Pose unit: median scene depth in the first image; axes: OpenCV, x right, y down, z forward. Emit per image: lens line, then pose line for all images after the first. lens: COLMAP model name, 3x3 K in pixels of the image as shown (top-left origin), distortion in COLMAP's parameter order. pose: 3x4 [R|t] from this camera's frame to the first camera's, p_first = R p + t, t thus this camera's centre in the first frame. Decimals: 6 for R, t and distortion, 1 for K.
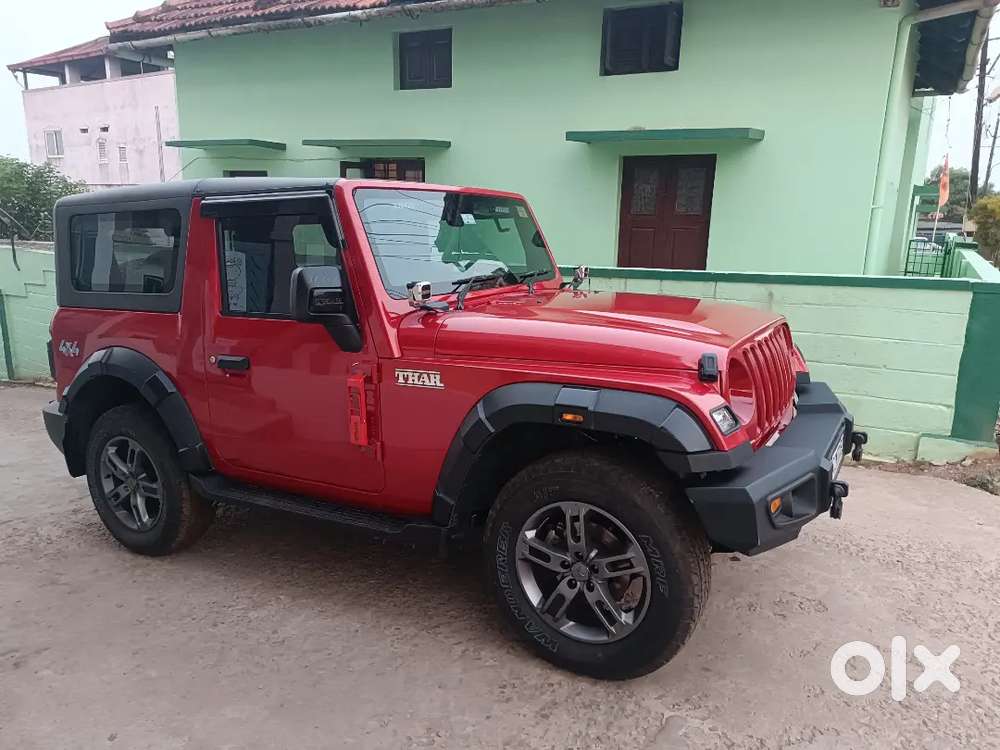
lens RADIAL K [[736.7, 0, 500.5], [0, 736.7, 373.2], [0, 0, 1]] dist [0.060001, -0.045895]
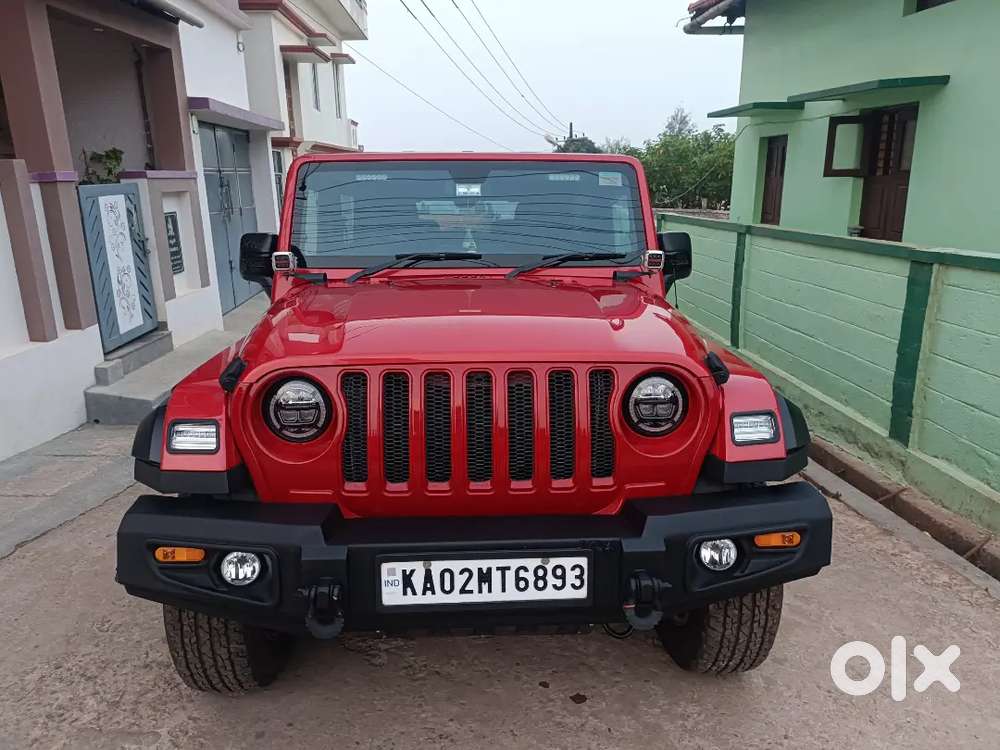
lens RADIAL K [[736.7, 0, 496.9], [0, 736.7, 371.7], [0, 0, 1]] dist [0.060001, -0.045895]
pose [[0.569502, 0.188142, -0.800169, 0.362587], [-0.158222, 0.980340, 0.117894, -0.053327], [0.806618, 0.059464, 0.588074, 0.266923]]
